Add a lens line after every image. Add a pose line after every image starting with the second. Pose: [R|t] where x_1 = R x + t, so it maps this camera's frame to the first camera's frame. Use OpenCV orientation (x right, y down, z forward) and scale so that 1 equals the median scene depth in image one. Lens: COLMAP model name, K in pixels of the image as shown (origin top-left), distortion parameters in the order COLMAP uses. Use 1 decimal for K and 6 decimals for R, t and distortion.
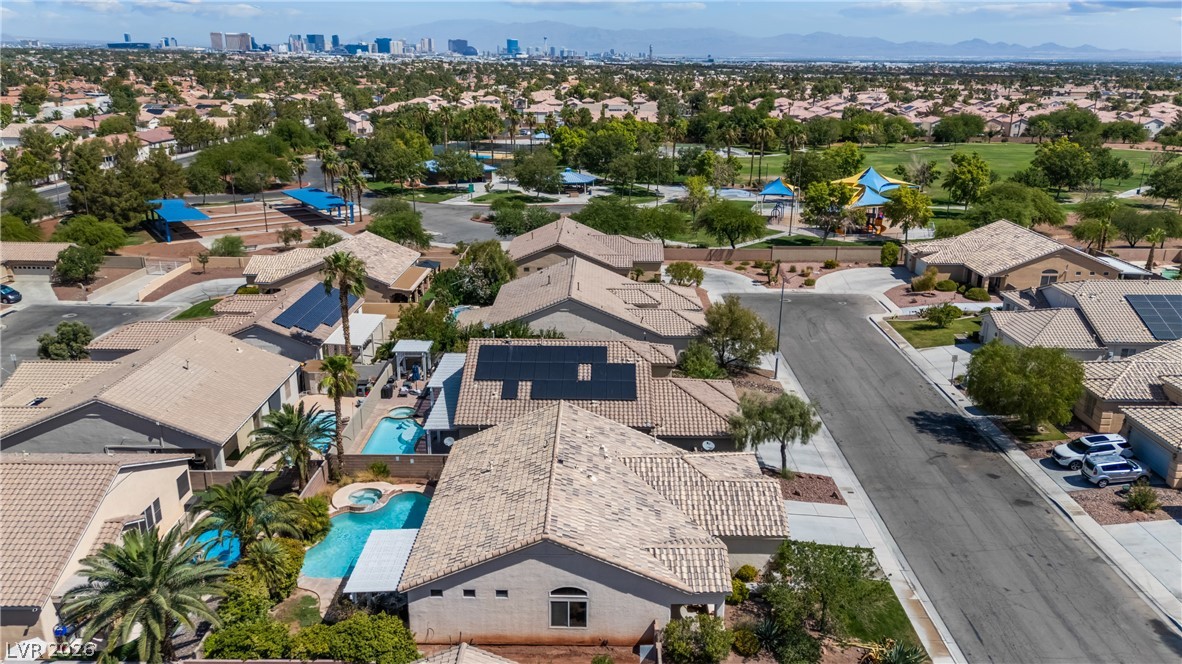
lens RADIAL K [[864.9, 0, 591.0], [0, 864.9, 332.0], [0, 0, 1]] dist [0.068376, -0.063778]
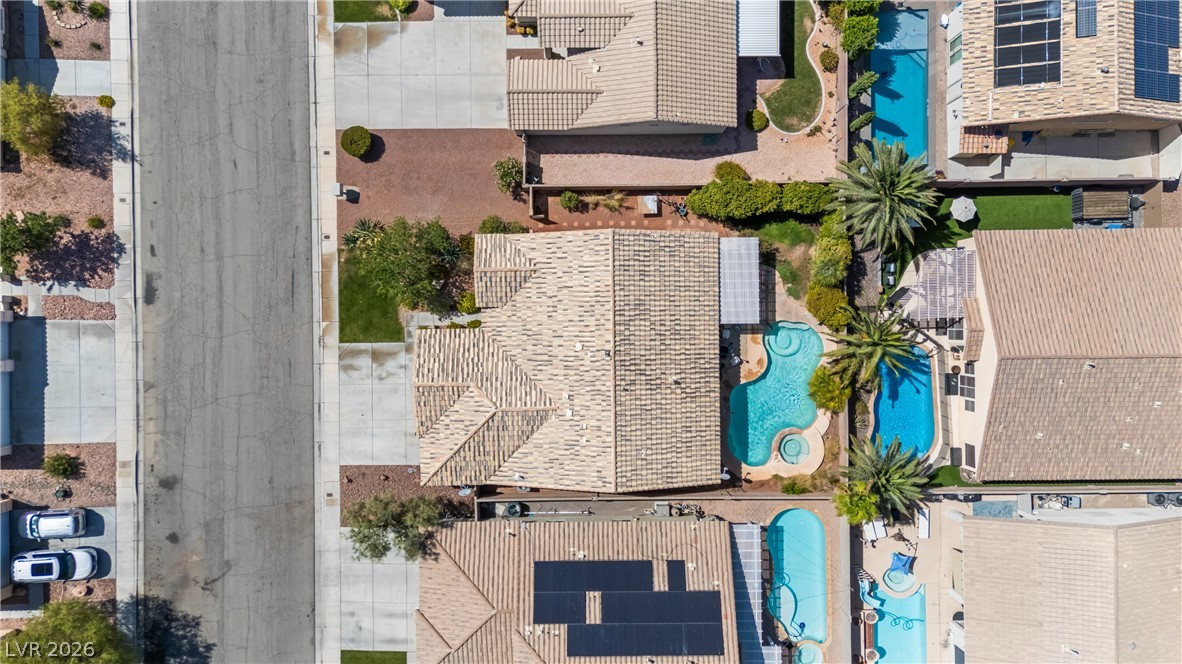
lens RADIAL K [[864.9, 0, 591.0], [0, 864.9, 332.0], [0, 0, 1]] dist [0.068376, -0.063778]
pose [[-0.999673, 0.021143, -0.014410, 0.002438], [-0.020390, -0.318068, 0.947849, -0.876819], [0.015457, 0.947832, 0.318395, 0.595659]]
